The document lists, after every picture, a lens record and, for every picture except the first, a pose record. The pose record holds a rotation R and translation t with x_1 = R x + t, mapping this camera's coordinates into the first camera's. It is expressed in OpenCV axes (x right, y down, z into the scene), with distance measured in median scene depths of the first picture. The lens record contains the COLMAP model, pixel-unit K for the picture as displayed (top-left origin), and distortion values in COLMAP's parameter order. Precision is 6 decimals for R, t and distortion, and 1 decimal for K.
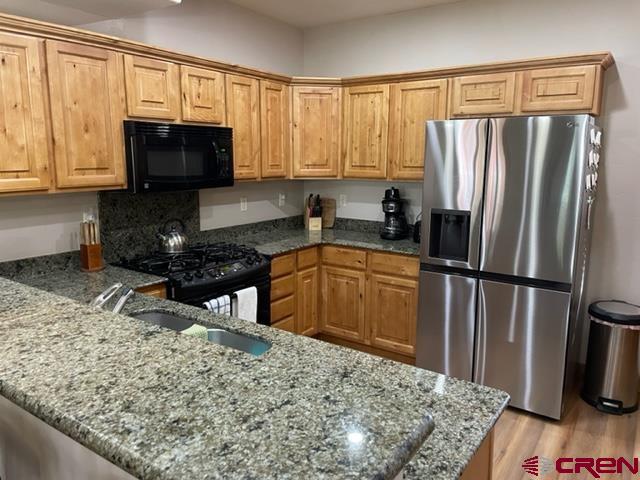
lens RADIAL K [[481.6, 0, 320.8], [0, 481.6, 236.1], [0, 0, 1]] dist [0.089407, -0.112341]
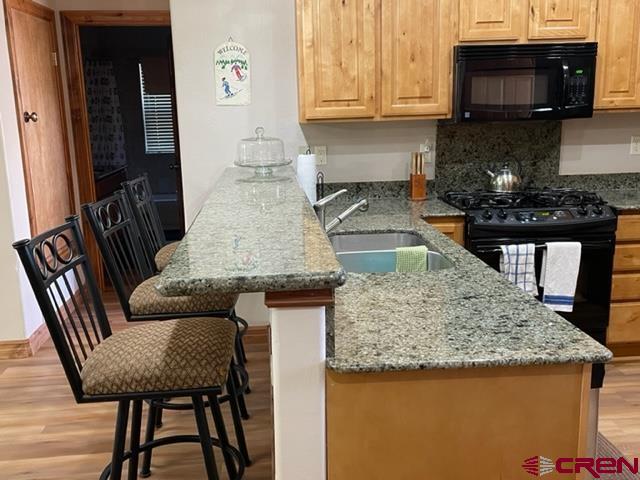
lens RADIAL K [[629.5, 0, 320.0], [0, 629.5, 240.0], [0, 0, 1]] dist [0.049032, -0.022577]
pose [[0.641021, 0.139785, -0.754687, 0.383507], [-0.100984, 0.990088, 0.097612, 0.041988], [0.760851, 0.013639, 0.648783, -0.007175]]
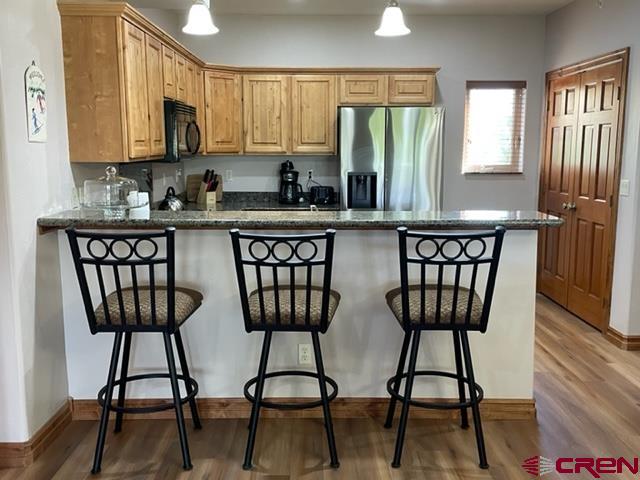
lens RADIAL K [[629.5, 0, 320.0], [0, 629.5, 240.0], [0, 0, 1]] dist [0.049032, -0.022577]
pose [[0.821456, -0.088533, 0.563358, -0.849533], [0.098078, 0.995089, 0.013369, 0.101724], [-0.561774, 0.044271, 0.826105, -0.402823]]
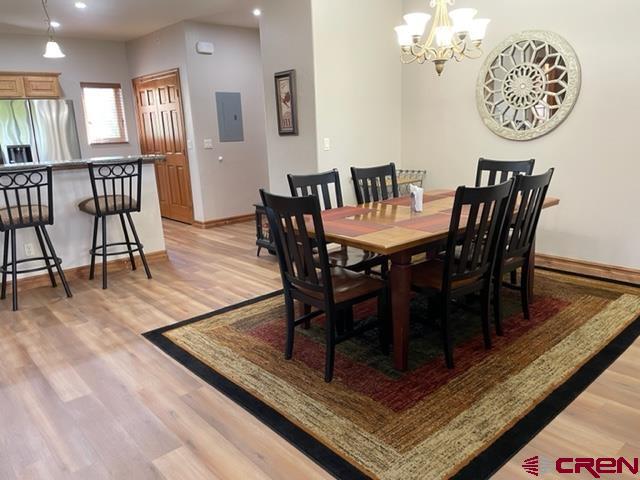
lens RADIAL K [[481.6, 0, 320.8], [0, 481.6, 236.1], [0, 0, 1]] dist [0.089407, -0.112341]
pose [[0.245312, -0.229191, 0.941963, -1.376886], [0.200348, 0.962662, 0.182051, 0.183234], [-0.948516, 0.144061, 0.282071, -0.670732]]
